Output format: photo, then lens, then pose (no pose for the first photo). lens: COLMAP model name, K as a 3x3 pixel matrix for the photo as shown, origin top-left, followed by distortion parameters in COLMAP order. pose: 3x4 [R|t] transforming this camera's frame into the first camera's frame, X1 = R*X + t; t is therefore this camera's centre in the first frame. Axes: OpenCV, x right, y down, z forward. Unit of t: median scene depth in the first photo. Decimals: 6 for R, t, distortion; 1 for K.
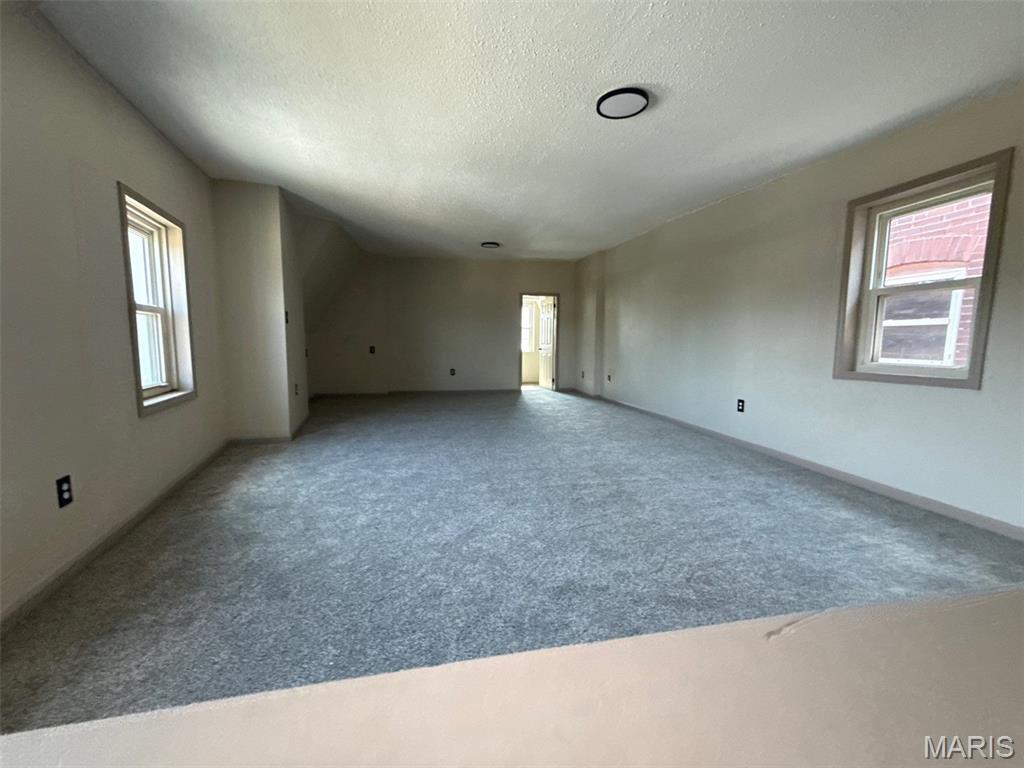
lens RADIAL K [[411.3, 0, 514.3], [0, 411.3, 382.2], [0, 0, 1]] dist [0.001436, 0.000164]
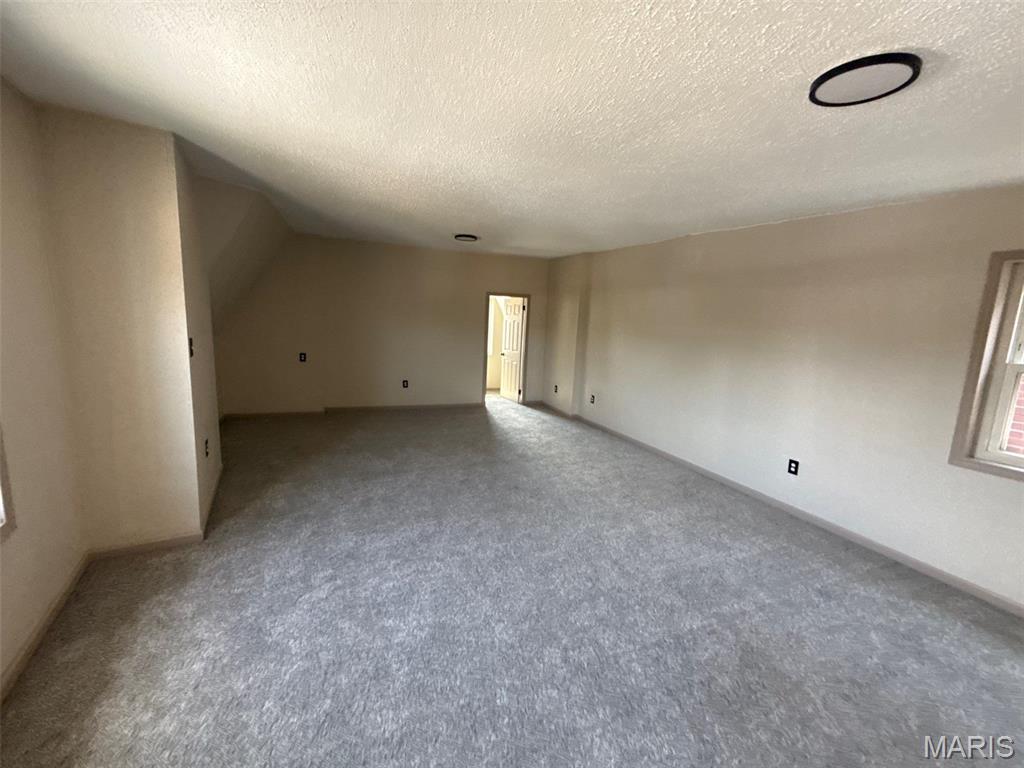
lens RADIAL K [[411.3, 0, 514.3], [0, 411.3, 382.2], [0, 0, 1]] dist [0.001436, 0.000164]
pose [[0.980426, 0.013117, 0.196451, -0.180797], [-0.023720, 0.998380, 0.051719, -0.142040], [-0.195454, -0.055367, 0.979149, 0.266446]]
